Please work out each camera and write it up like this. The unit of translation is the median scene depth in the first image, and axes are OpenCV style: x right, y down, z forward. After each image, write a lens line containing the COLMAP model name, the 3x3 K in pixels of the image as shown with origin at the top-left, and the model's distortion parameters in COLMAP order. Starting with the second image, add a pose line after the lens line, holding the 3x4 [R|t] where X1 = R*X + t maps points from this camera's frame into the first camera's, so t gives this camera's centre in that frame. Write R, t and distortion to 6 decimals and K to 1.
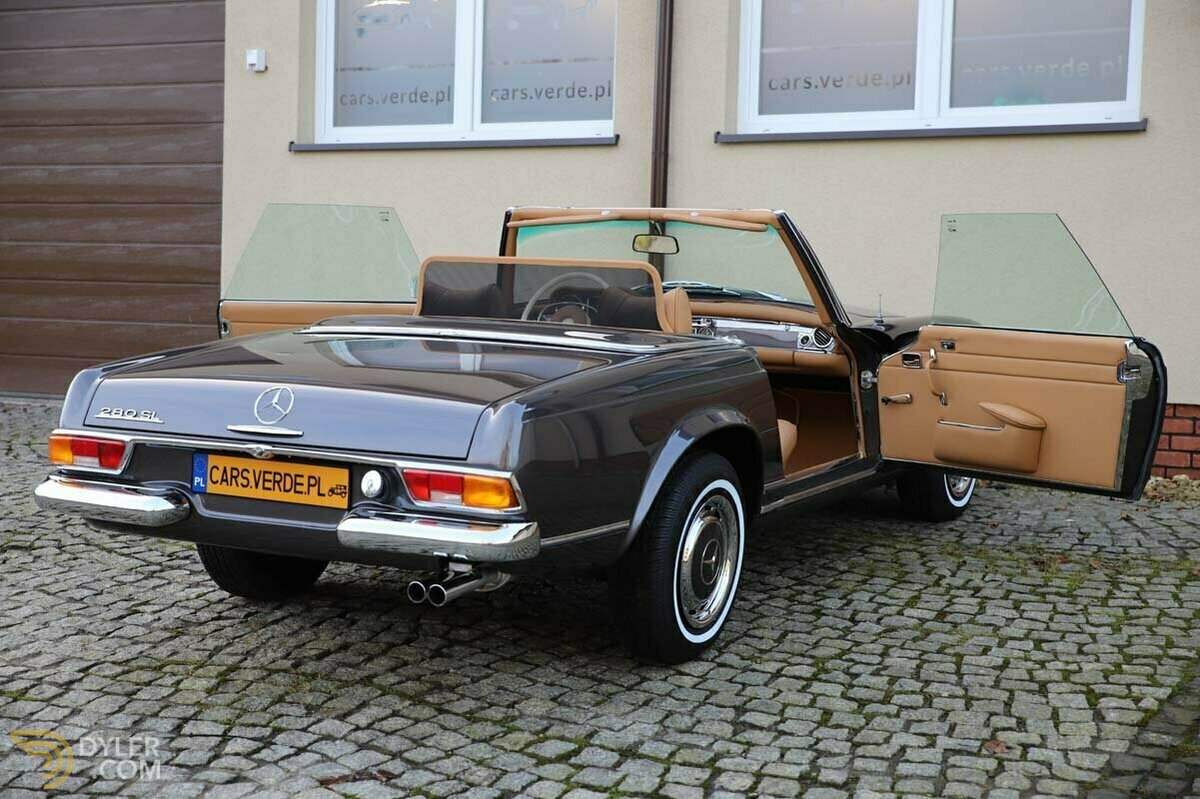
lens RADIAL K [[1785.6, 0, 608.2], [0, 1785.6, 416.6], [0, 0, 1]] dist [0.113340, 0.000000]
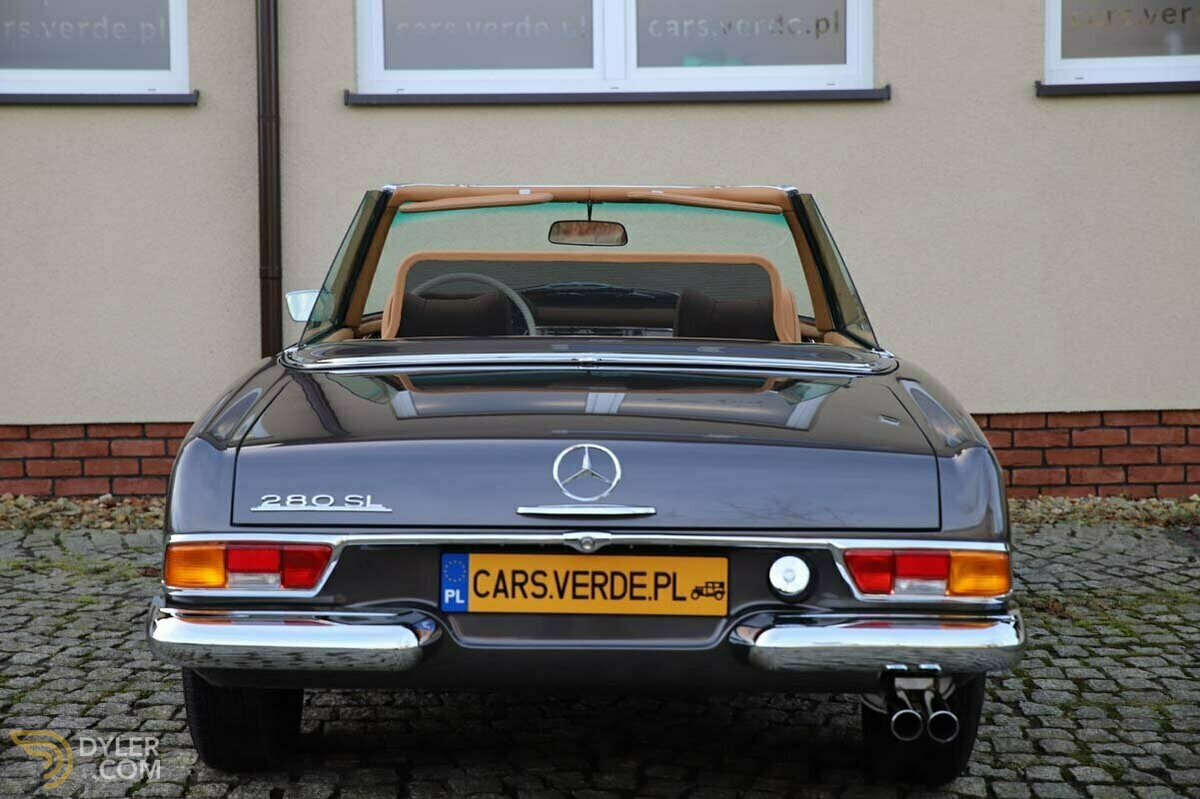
lens RADIAL K [[2150.0, 0, 597.4], [0, 2150.0, 383.8], [0, 0, 1]] dist [0.182616, 0.000000]
pose [[0.887685, -0.045513, 0.458196, -0.463361], [0.058833, 0.998158, -0.014831, -0.023078], [-0.456677, 0.040123, 0.888727, 0.229215]]
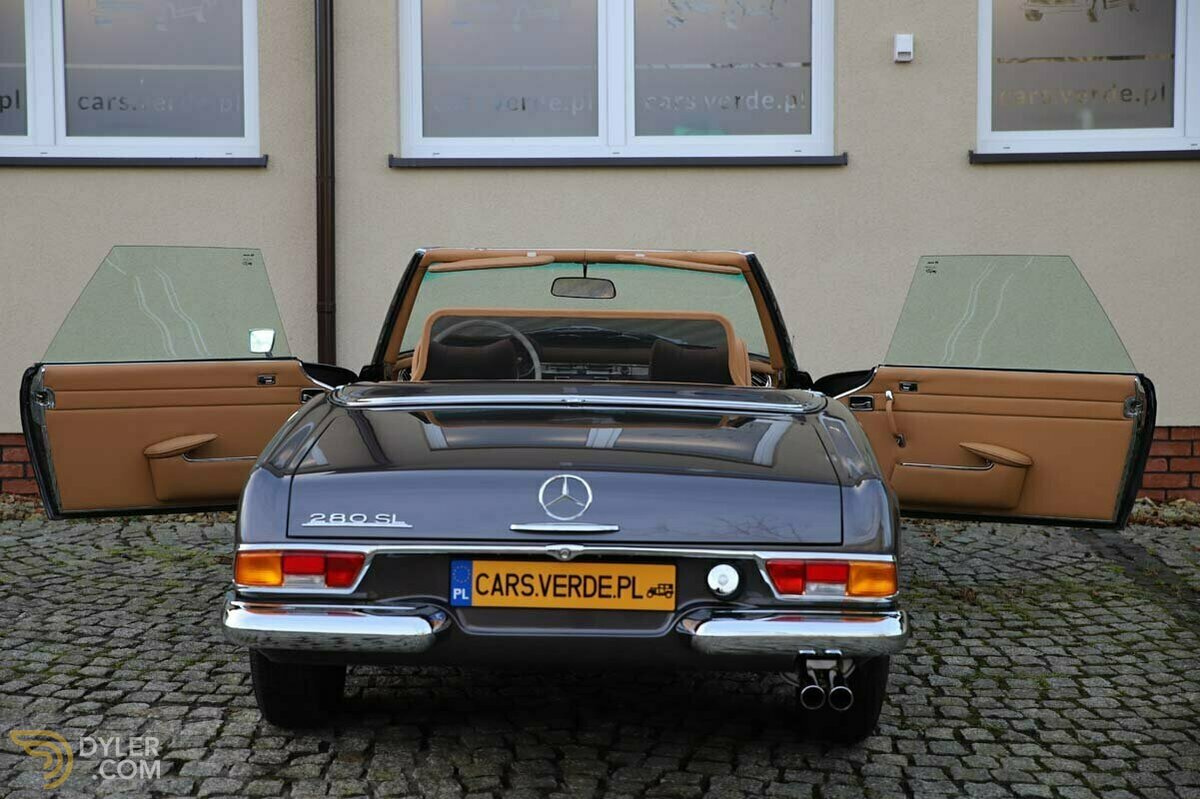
lens RADIAL K [[1911.1, 0, 601.3], [0, 1911.1, 387.9], [0, 0, 1]] dist [0.109920, 0.000000]
pose [[0.892819, -0.042095, 0.448445, -0.486034], [0.052879, 0.998534, -0.011547, -0.039718], [-0.447301, 0.034022, 0.893736, 0.141346]]
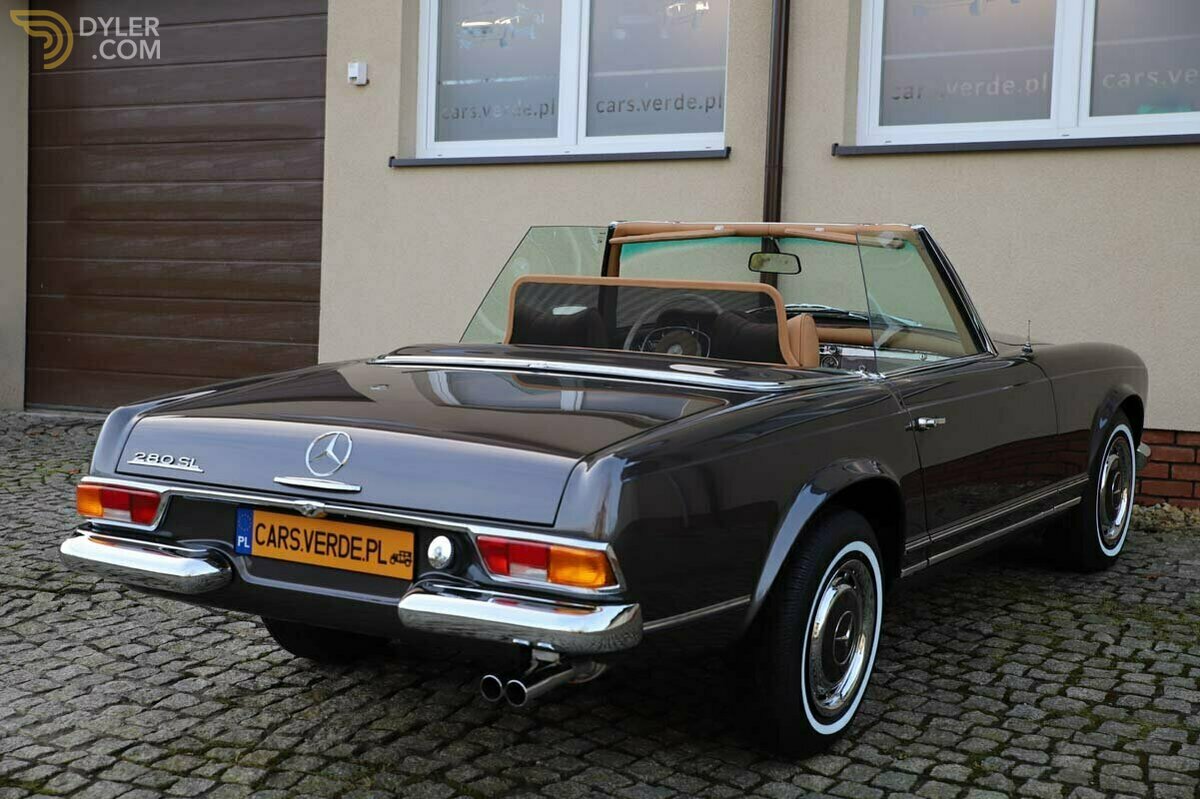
lens RADIAL K [[1685.9, 0, 604.9], [0, 1685.9, 402.4], [0, 0, 1]] dist [0.100211, 0.000000]
pose [[0.998059, 0.007876, -0.061775, -0.006712], [-0.008665, 0.999884, -0.012507, -0.018106], [0.061669, 0.013018, 0.998012, 0.179264]]
